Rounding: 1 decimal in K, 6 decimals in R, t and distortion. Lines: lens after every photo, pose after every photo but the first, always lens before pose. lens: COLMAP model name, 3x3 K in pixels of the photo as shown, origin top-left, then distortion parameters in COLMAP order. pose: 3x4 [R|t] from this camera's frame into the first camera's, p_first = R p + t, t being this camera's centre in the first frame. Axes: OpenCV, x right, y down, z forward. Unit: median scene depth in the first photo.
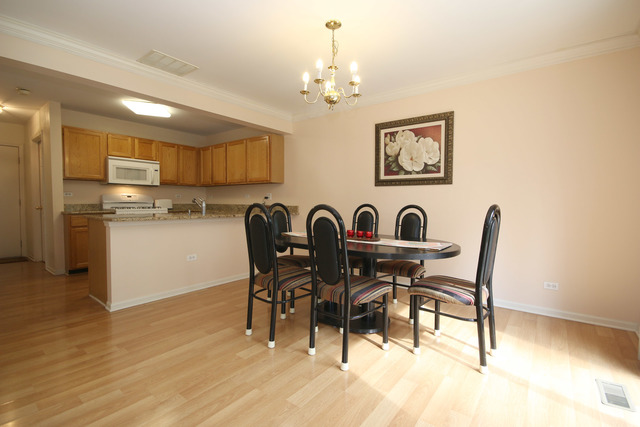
lens RADIAL K [[295.9, 0, 317.5], [0, 295.9, 211.5], [0, 0, 1]] dist [-0.017812, -0.000441]
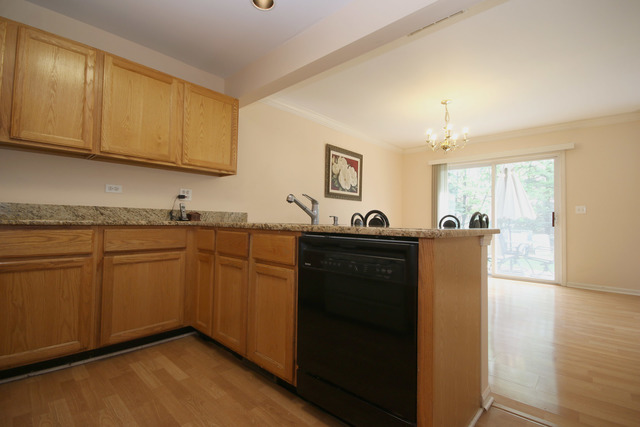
lens RADIAL K [[295.9, 0, 315.5], [0, 295.9, 212.8], [0, 0, 1]] dist [-0.017812, -0.000441]
pose [[0.074235, 0.013828, 0.997145, -0.765004], [0.004851, 0.999887, -0.014227, -0.008264], [-0.997229, 0.005893, 0.074160, 0.774292]]
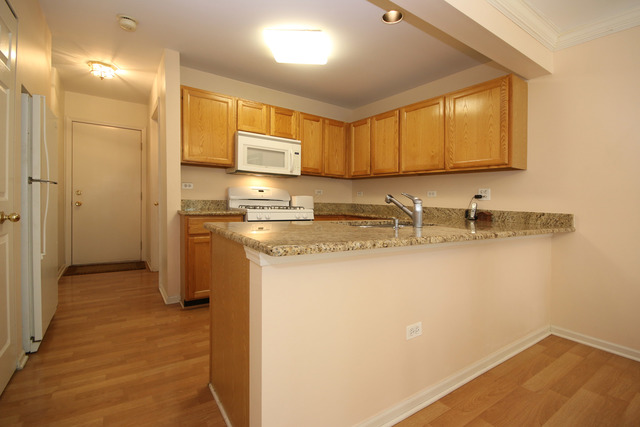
lens RADIAL K [[295.9, 0, 321.2], [0, 295.9, 217.8], [0, 0, 1]] dist [-0.017812, -0.000441]
pose [[0.954726, 0.040715, -0.294688, -0.316415], [-0.033392, 0.998997, 0.029842, -0.013944], [0.295607, -0.018651, 0.955127, 0.394961]]
